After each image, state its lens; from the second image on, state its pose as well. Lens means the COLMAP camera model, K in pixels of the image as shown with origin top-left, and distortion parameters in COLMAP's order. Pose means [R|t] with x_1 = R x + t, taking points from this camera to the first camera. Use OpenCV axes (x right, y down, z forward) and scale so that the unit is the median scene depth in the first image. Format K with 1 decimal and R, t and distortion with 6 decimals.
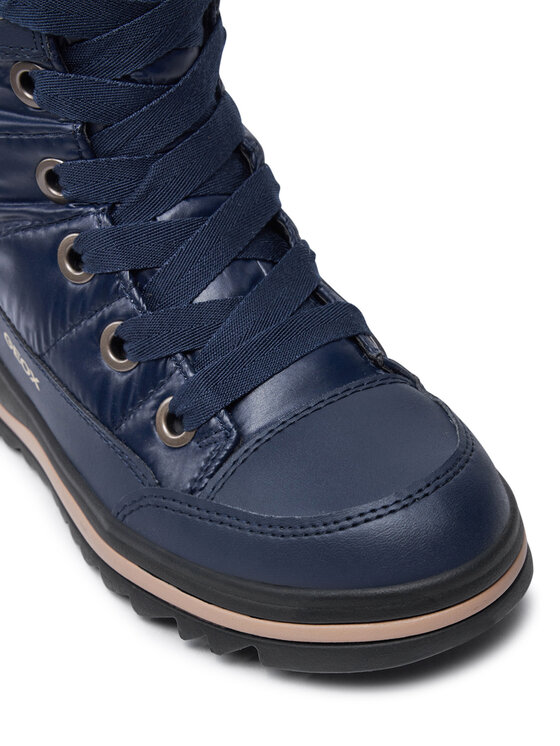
lens RADIAL K [[1482.1, 0, 280.0], [0, 1482.1, 373.0], [0, 0, 1]] dist [0.029478, -0.001696]
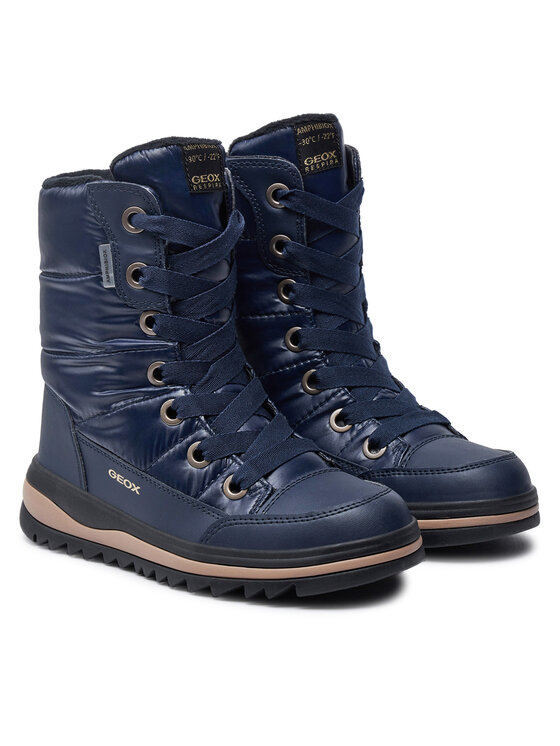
lens RADIAL K [[1776.0, 0, 280.0], [0, 1776.0, 373.0], [0, 0, 1]] dist [0.435601, 0.059246]
pose [[0.974900, 0.017336, 0.221967, -0.514723], [0.055764, 0.946173, -0.318820, 0.614820], [-0.215546, 0.323196, 0.921458, -1.153684]]
